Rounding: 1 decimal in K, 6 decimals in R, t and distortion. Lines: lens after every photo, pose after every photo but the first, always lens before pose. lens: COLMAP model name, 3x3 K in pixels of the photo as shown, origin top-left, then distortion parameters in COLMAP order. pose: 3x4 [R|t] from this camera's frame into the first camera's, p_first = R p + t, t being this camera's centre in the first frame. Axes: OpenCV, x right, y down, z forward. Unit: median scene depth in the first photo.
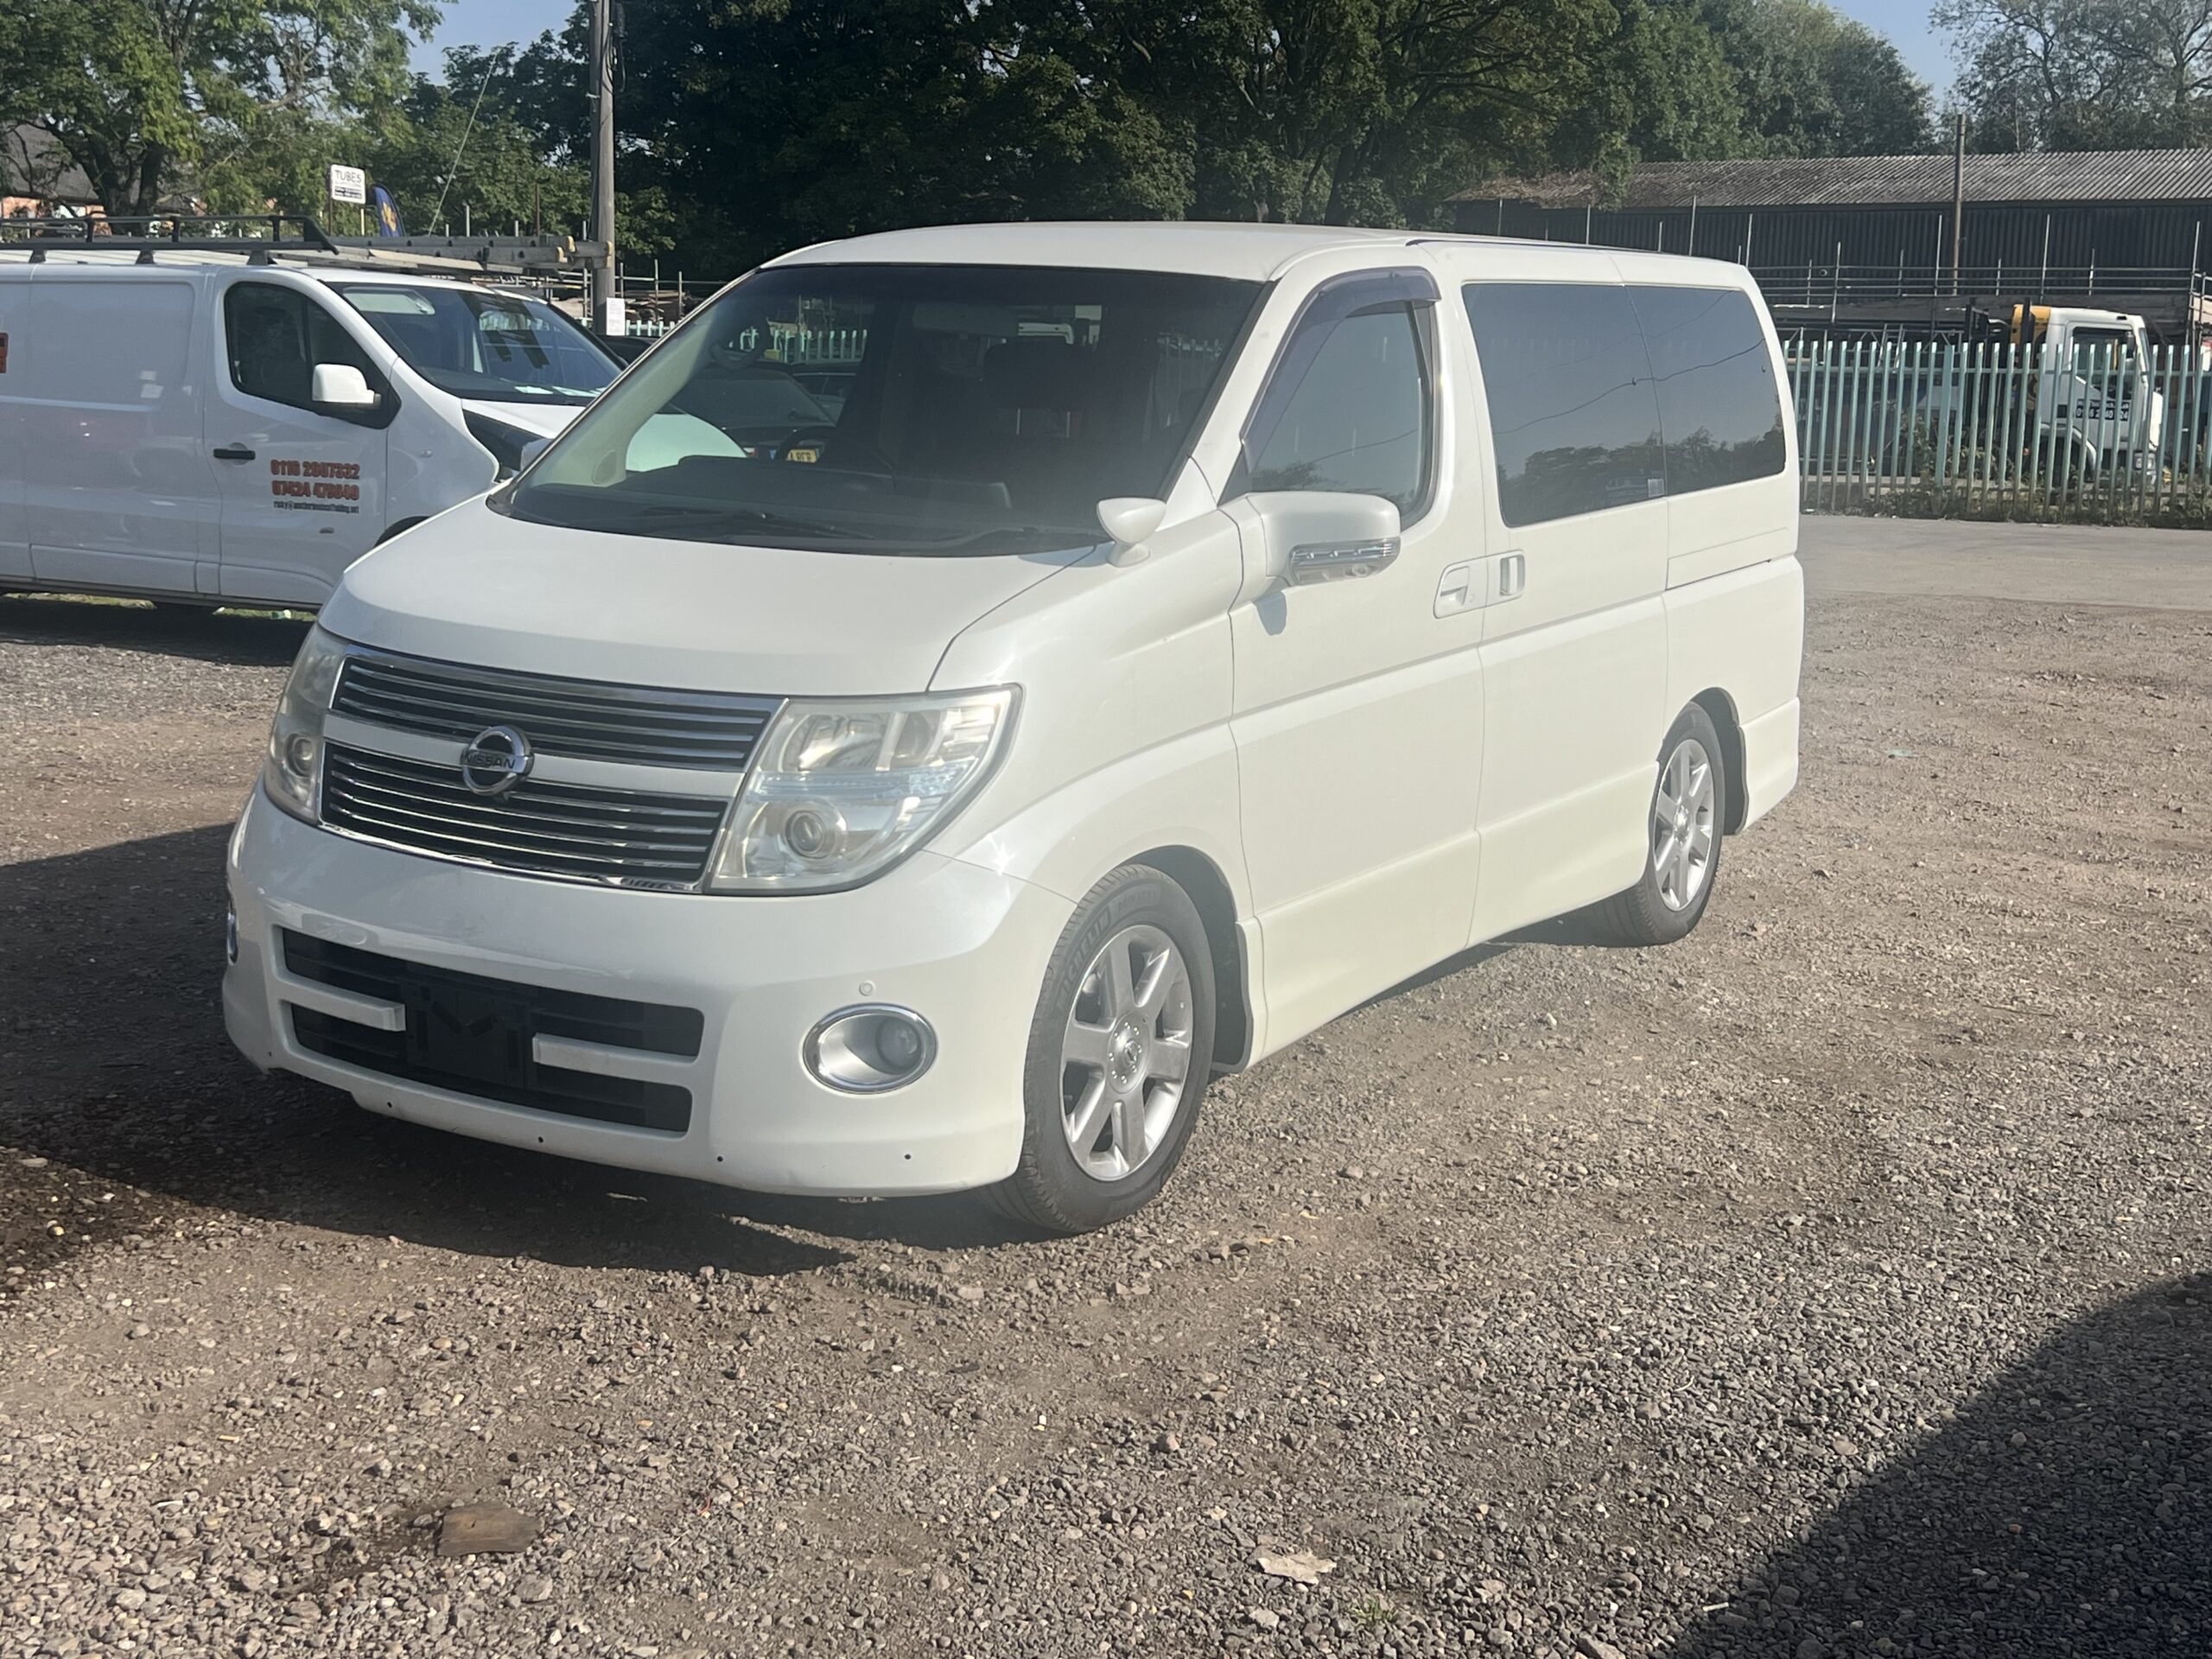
lens RADIAL K [[2734.2, 0, 1106.0], [0, 2734.2, 829.5], [0, 0, 1]] dist [0.130883, -0.375724]
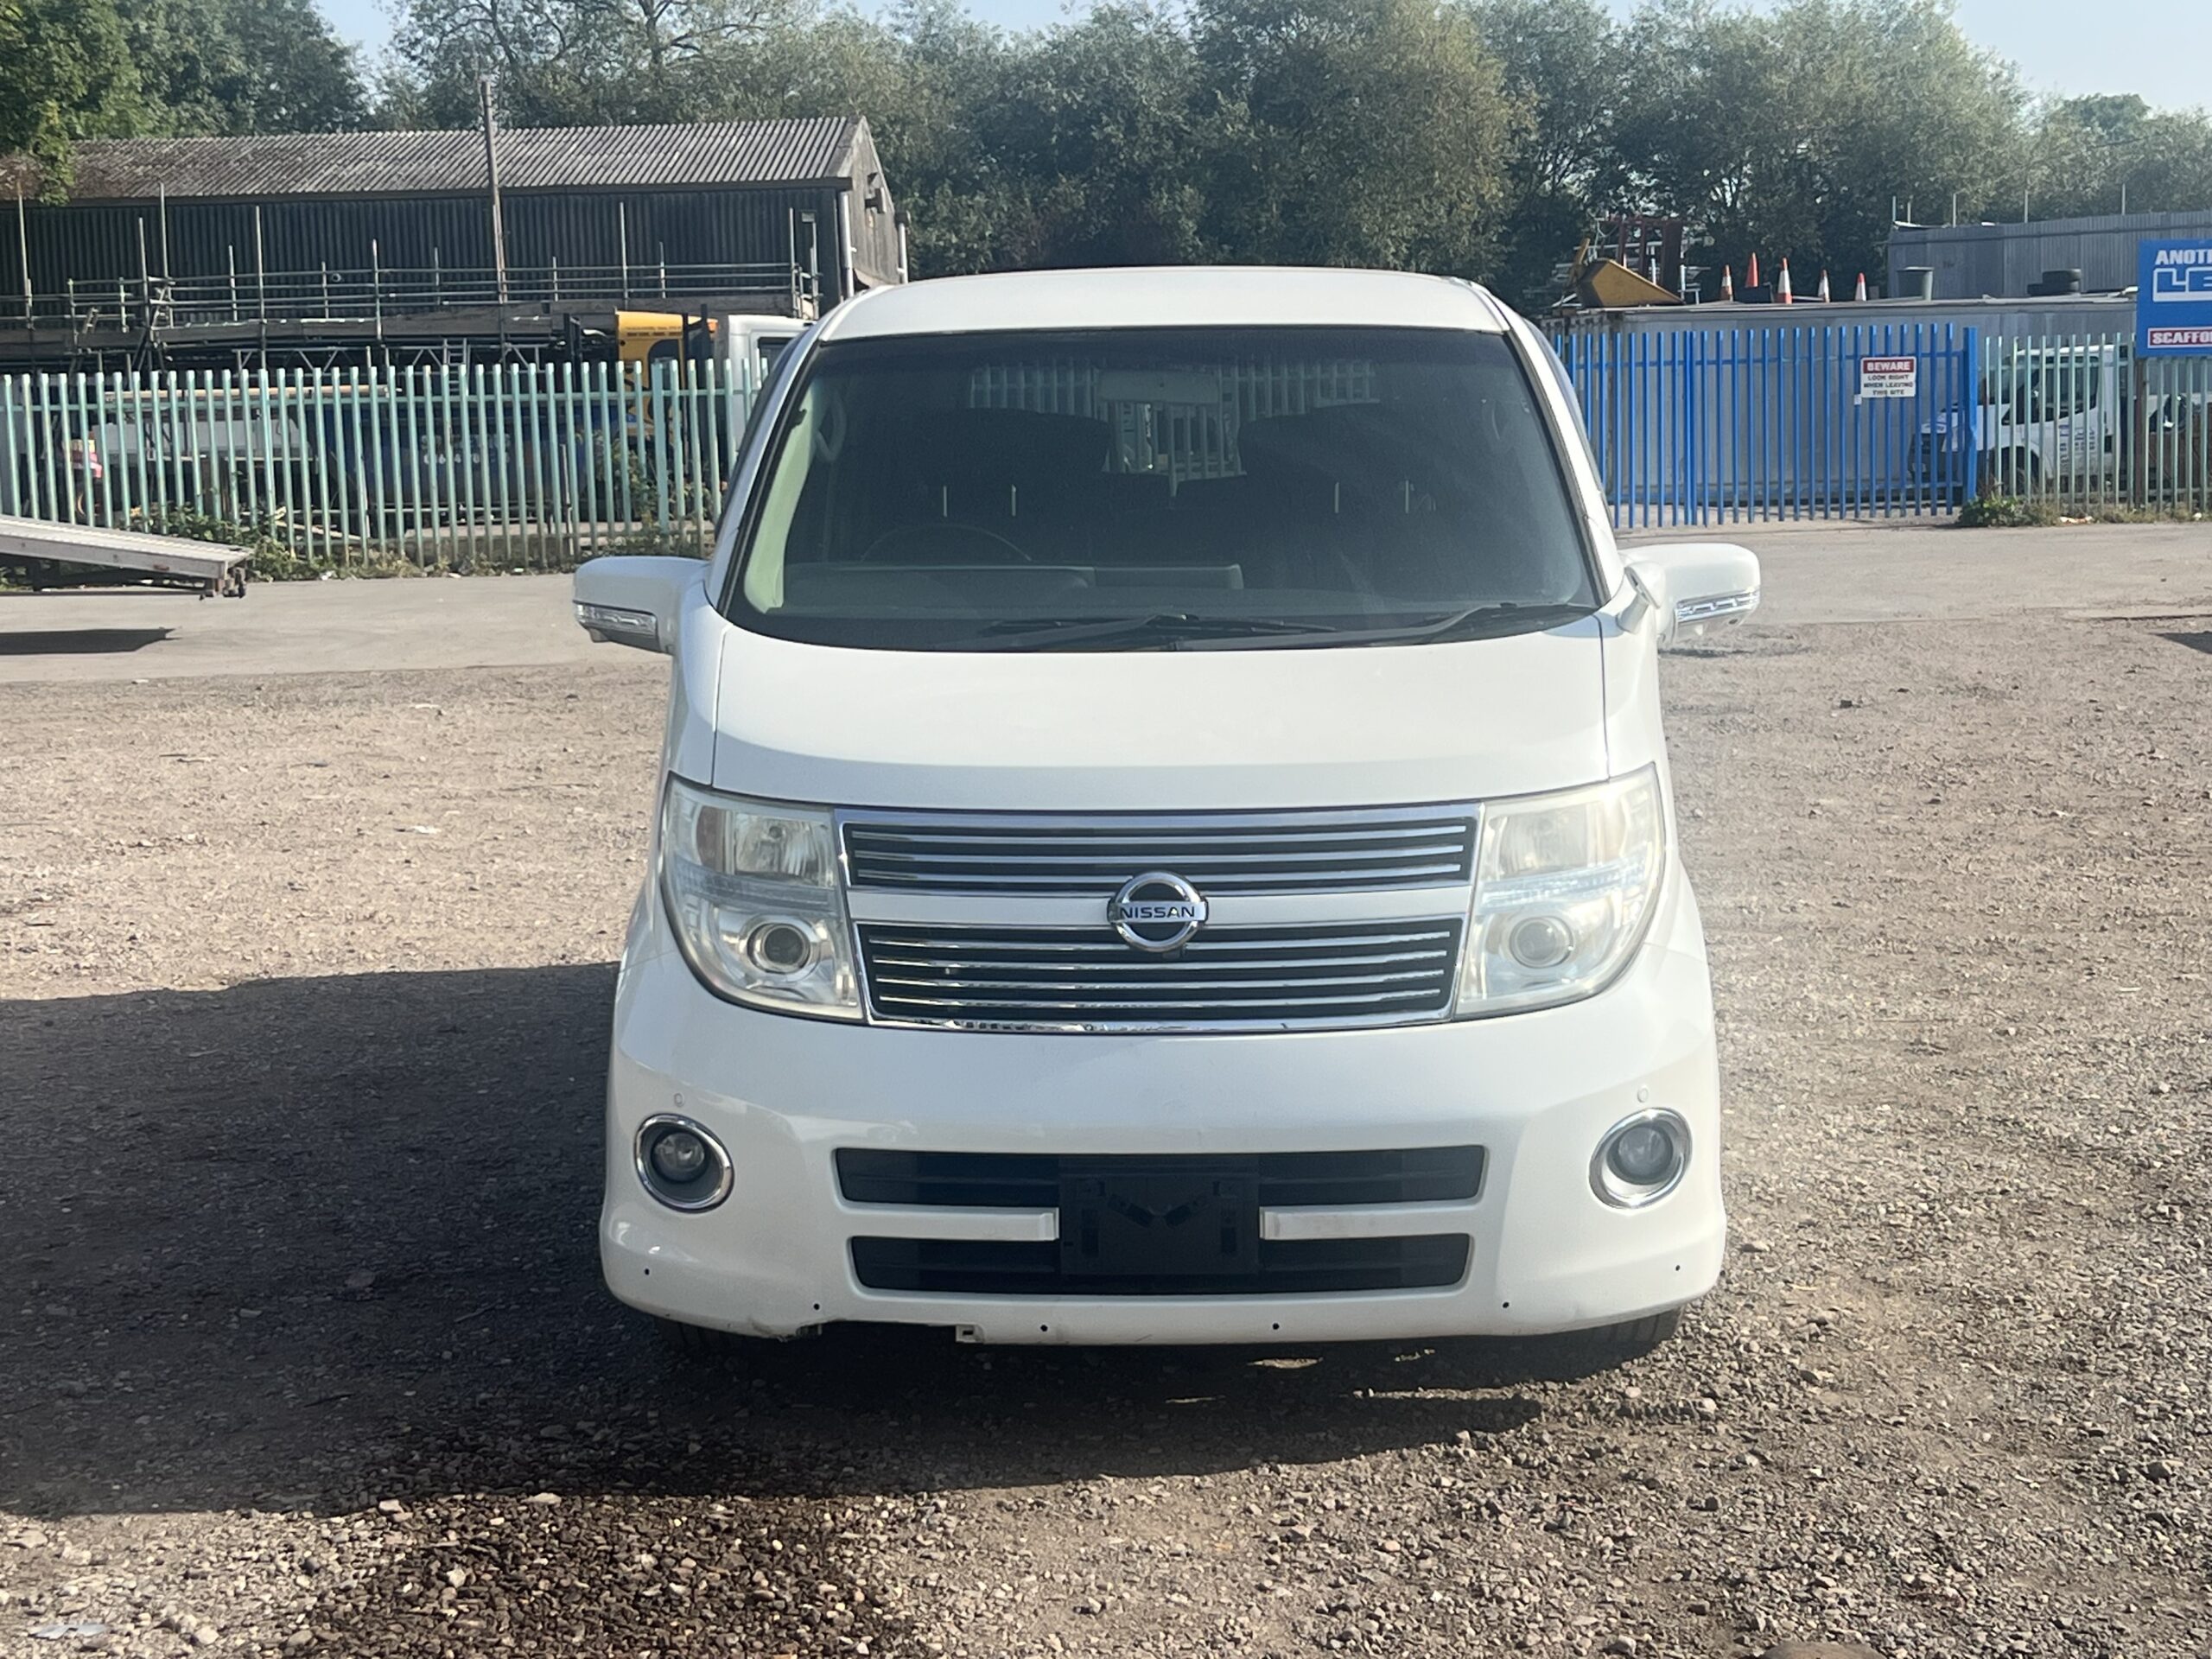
lens RADIAL K [[3554.8, 0, 1106.0], [0, 3554.8, 829.5], [0, 0, 1]] dist [0.207369, -0.792530]
pose [[0.857934, -0.108591, 0.502153, -0.778654], [0.130762, 0.991373, -0.009023, -0.041533], [-0.496841, 0.073404, 0.864732, 0.016007]]
